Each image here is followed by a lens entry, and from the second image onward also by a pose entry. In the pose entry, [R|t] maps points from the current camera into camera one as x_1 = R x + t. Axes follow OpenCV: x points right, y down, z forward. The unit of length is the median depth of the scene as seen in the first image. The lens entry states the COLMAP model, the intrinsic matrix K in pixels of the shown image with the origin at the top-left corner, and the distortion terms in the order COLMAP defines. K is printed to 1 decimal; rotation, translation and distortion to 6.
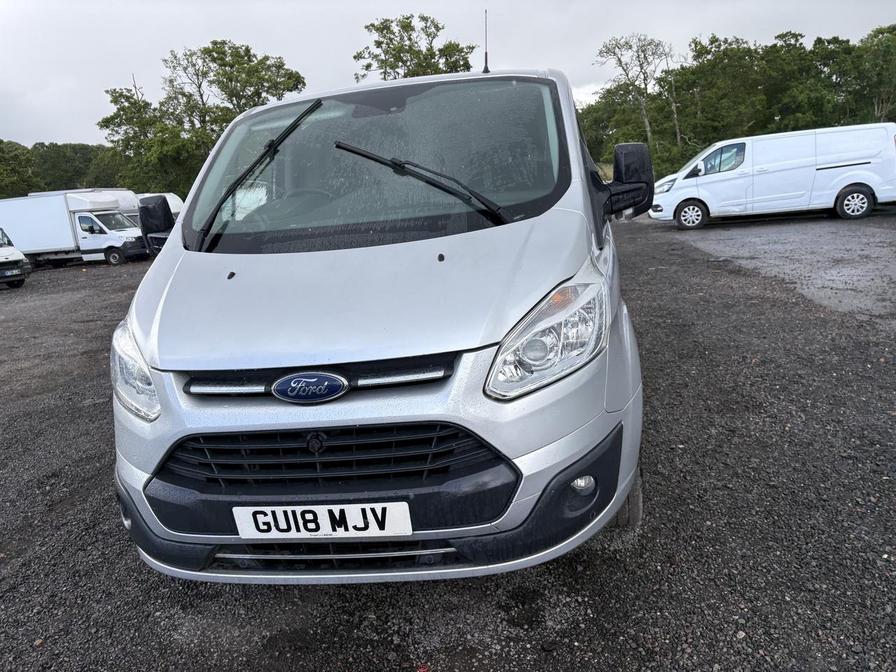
lens RADIAL K [[682.4, 0, 447.9], [0, 682.4, 337.5], [0, 0, 1]] dist [0.023580, 0.011499]
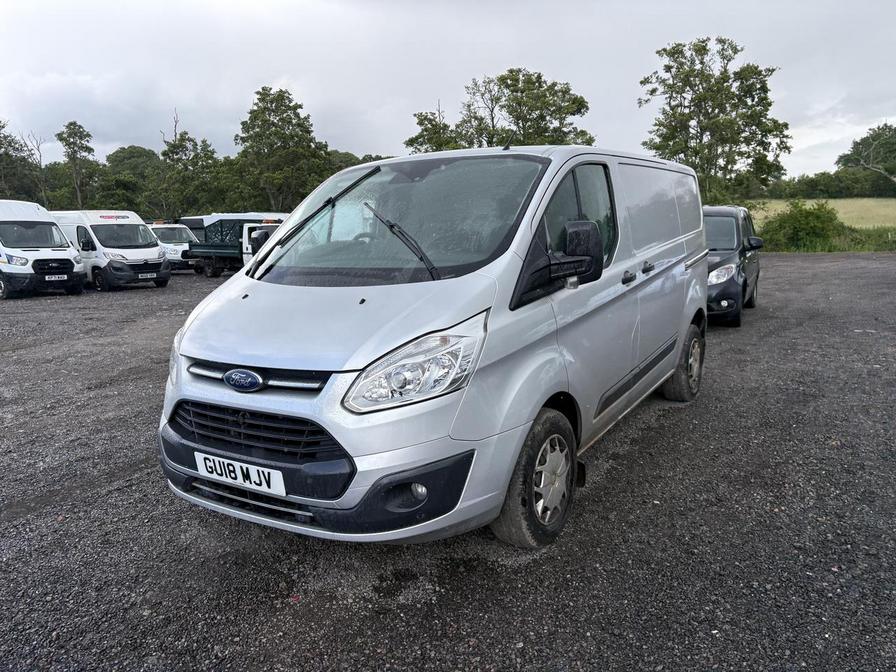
lens RADIAL K [[682.4, 0, 448.7], [0, 682.4, 334.7], [0, 0, 1]] dist [0.023580, 0.011499]
pose [[0.912937, 0.136339, -0.384653, 0.465688], [-0.146798, 0.989164, 0.002195, -0.056482], [0.380784, 0.054463, 0.923059, -0.114600]]
